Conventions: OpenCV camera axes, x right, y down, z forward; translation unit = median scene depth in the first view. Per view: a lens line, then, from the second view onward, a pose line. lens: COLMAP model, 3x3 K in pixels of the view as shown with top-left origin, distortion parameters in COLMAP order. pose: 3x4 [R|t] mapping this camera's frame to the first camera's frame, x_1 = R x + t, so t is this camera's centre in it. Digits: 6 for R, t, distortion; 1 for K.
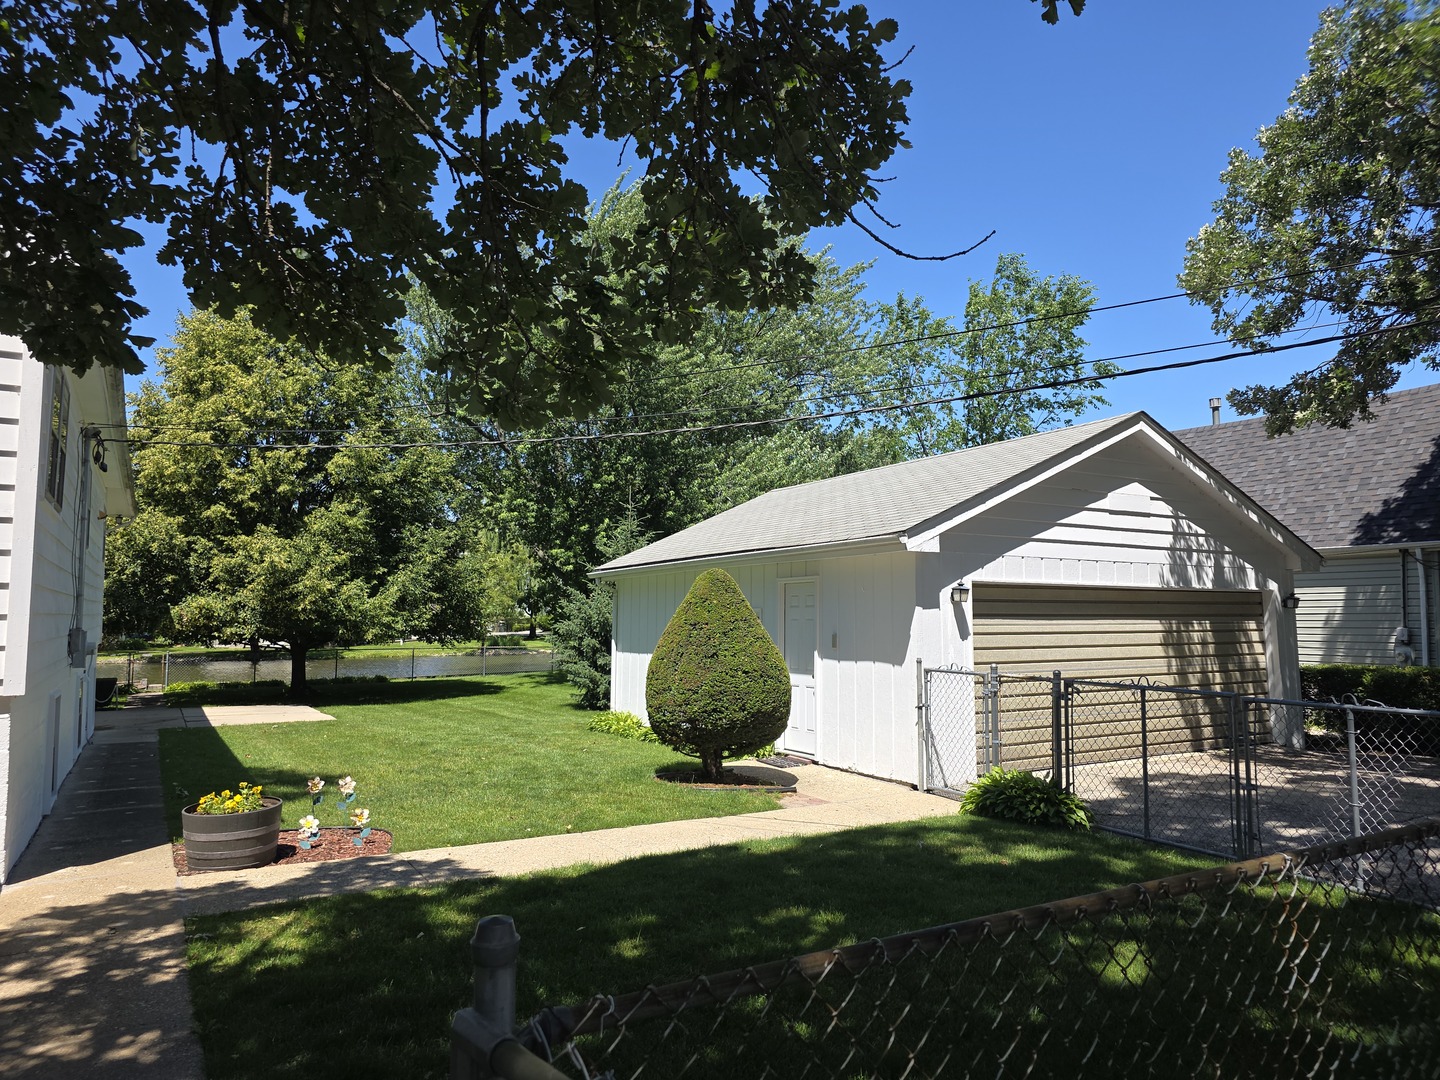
lens RADIAL K [[966.2, 0, 720.0], [0, 966.2, 540.0], [0, 0, 1]] dist [0.049302, -0.040674]
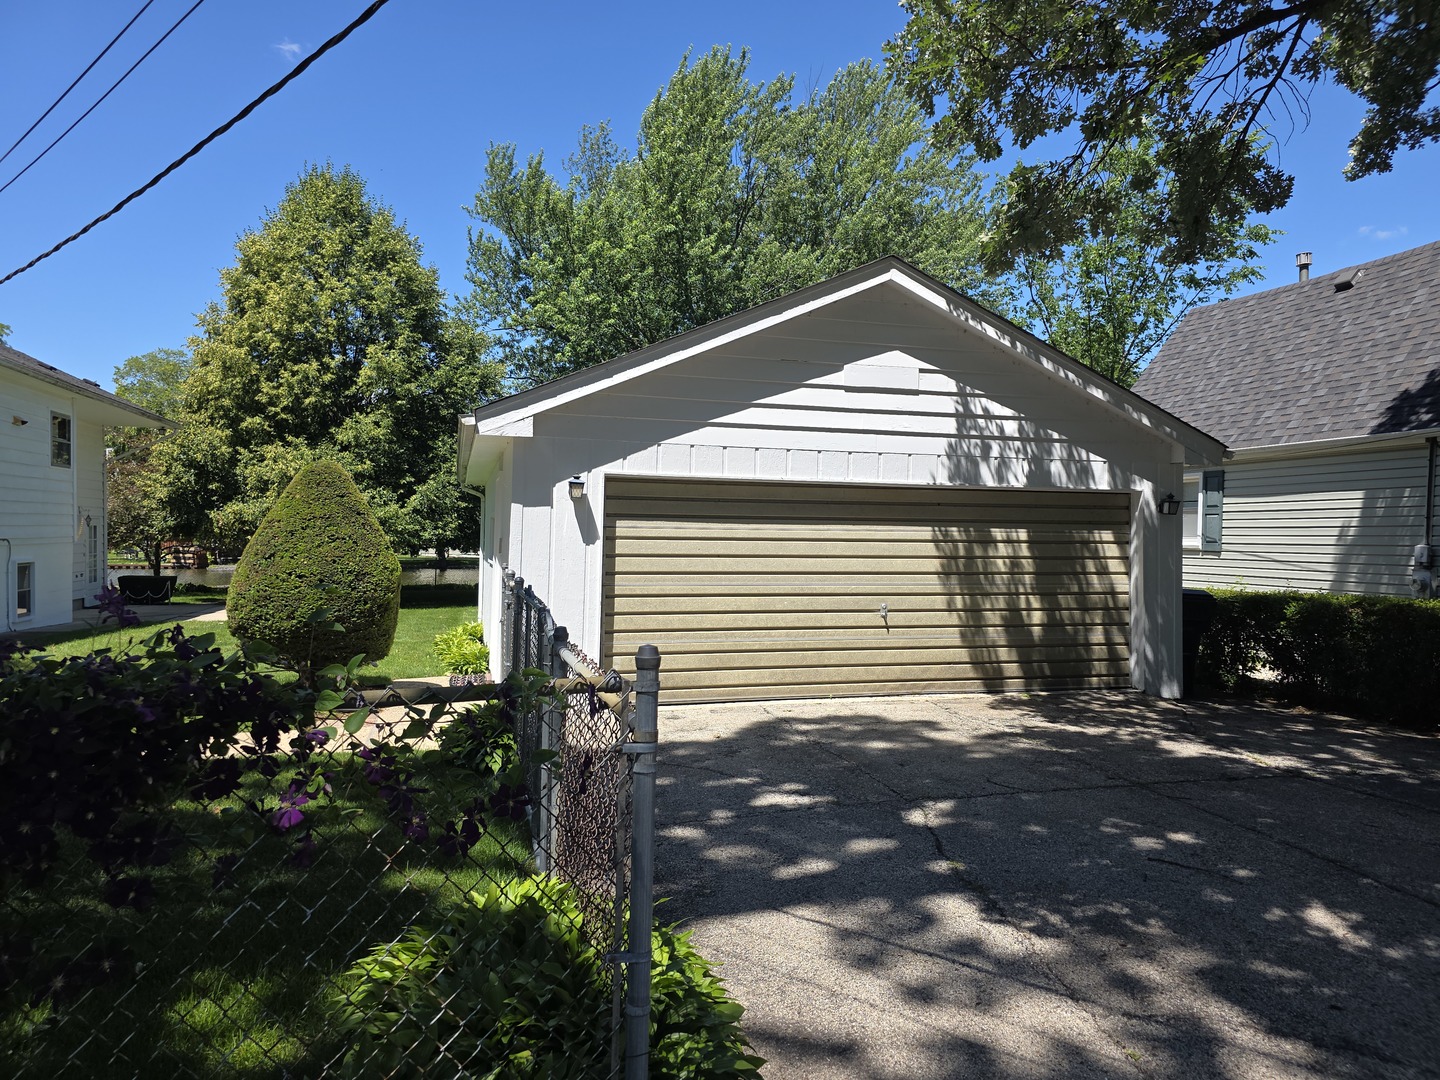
lens RADIAL K [[966.2, 0, 720.0], [0, 966.2, 540.0], [0, 0, 1]] dist [0.049302, -0.040674]
pose [[0.964338, 0.013919, -0.264309, 0.452864], [0.007986, 0.996632, 0.081620, 0.025417], [0.264555, -0.080820, 0.960978, 0.184402]]
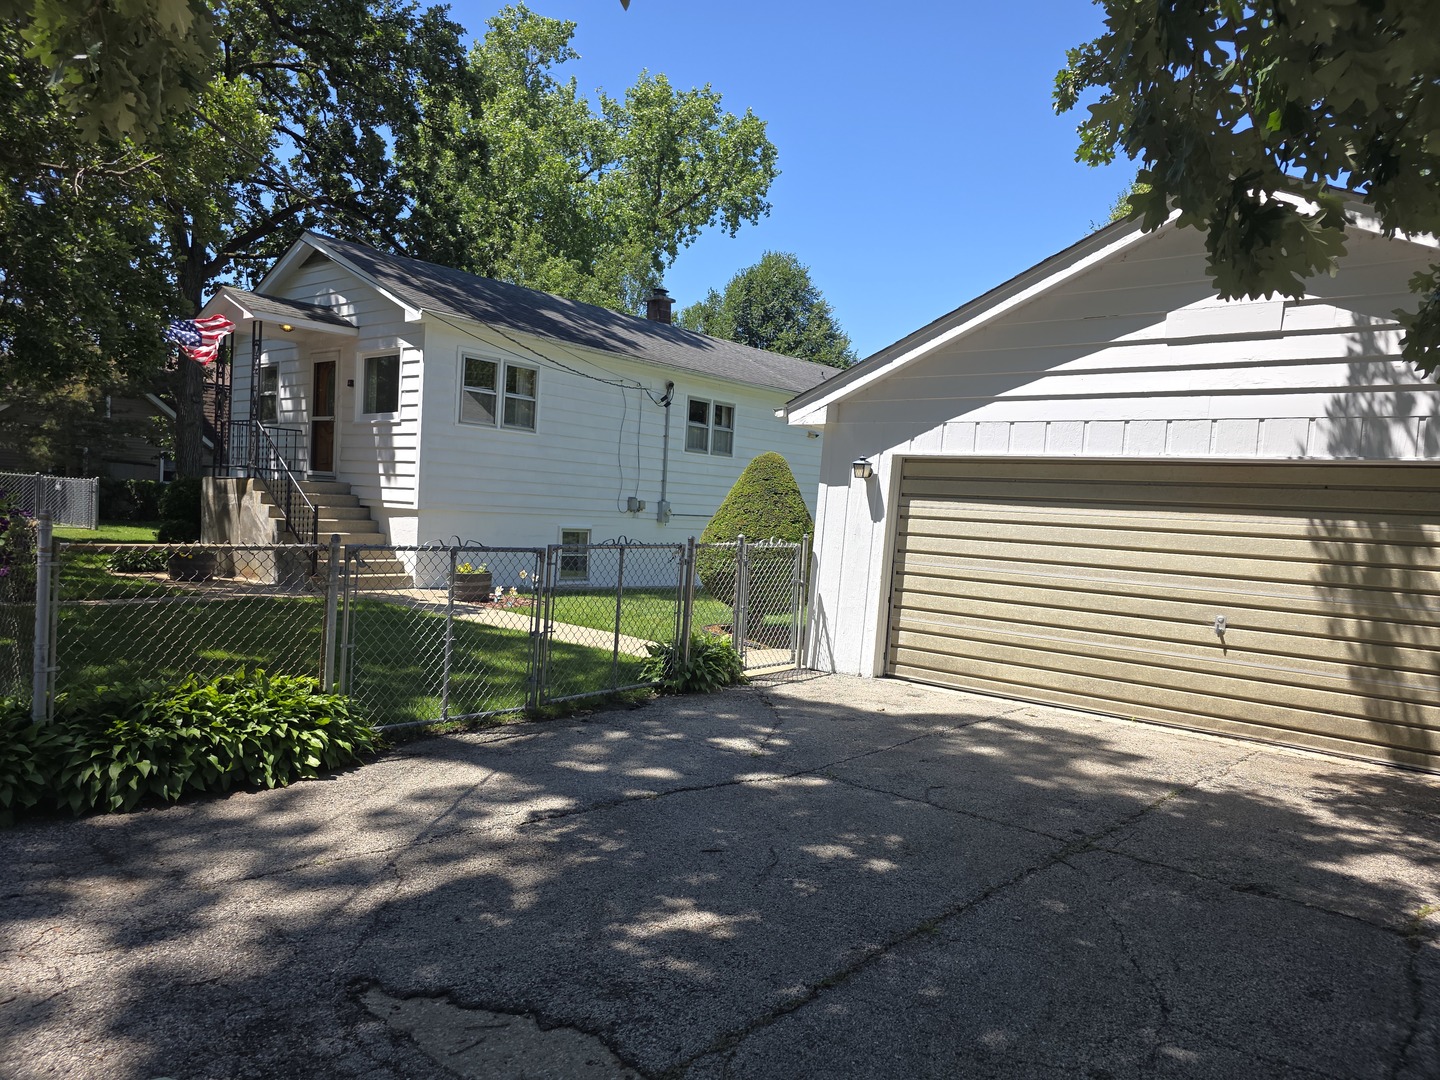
lens RADIAL K [[966.2, 0, 720.0], [0, 966.2, 540.0], [0, 0, 1]] dist [0.049302, -0.040674]
pose [[0.320227, 0.045338, -0.946255, 0.812665], [0.015276, 0.998477, 0.053010, 0.055122], [0.947218, -0.031430, 0.319047, 0.454772]]
